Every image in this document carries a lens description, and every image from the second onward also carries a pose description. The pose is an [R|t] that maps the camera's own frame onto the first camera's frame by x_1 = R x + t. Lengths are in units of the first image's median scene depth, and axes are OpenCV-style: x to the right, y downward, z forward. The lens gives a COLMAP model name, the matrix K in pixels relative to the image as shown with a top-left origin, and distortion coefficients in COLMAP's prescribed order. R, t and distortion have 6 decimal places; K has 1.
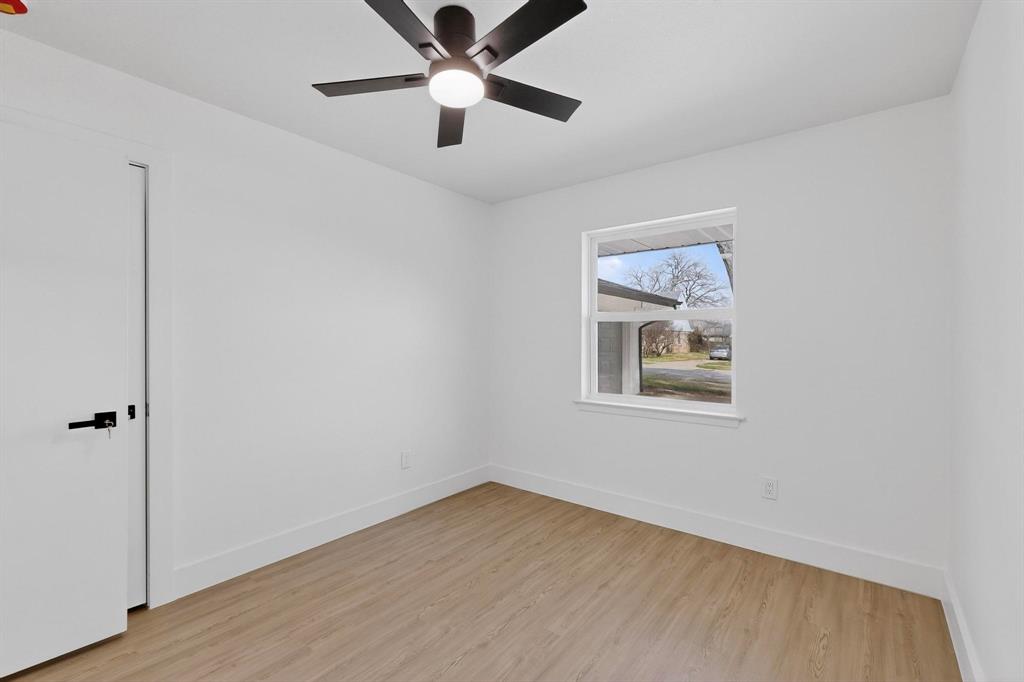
lens RADIAL K [[447.7, 0, 507.6], [0, 447.7, 345.1], [0, 0, 1]] dist [0.021257, -0.000358]
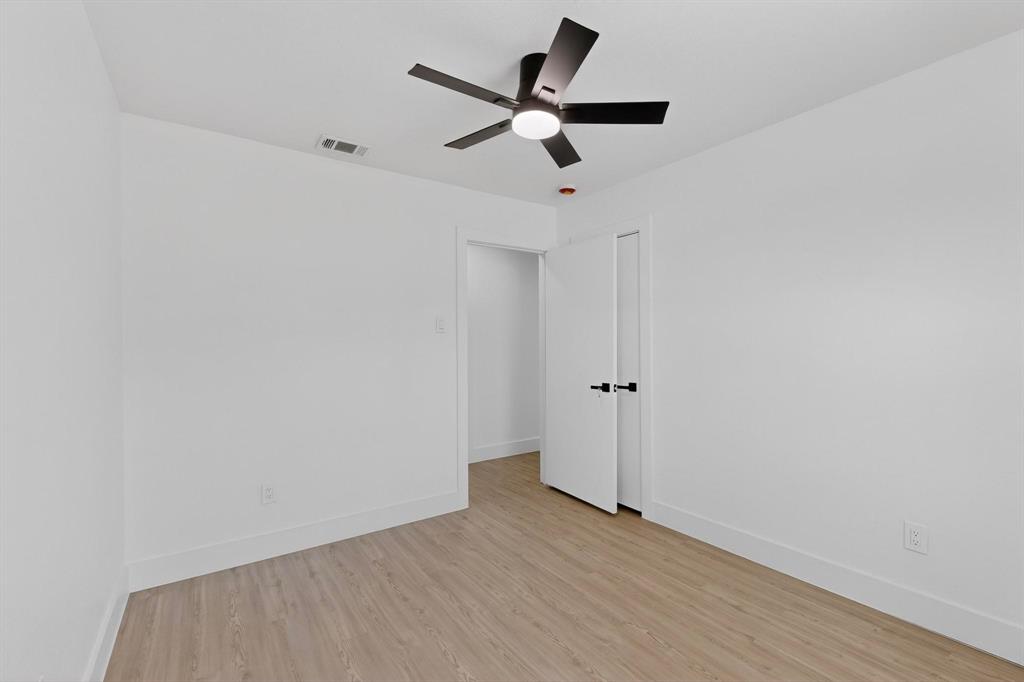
lens RADIAL K [[447.7, 0, 509.0], [0, 447.7, 342.0], [0, 0, 1]] dist [0.021257, -0.000358]
pose [[-0.286296, -0.004543, -0.958130, 0.927153], [0.001054, 0.999987, -0.005056, -0.004890], [0.958141, -0.002457, -0.286288, 1.170160]]
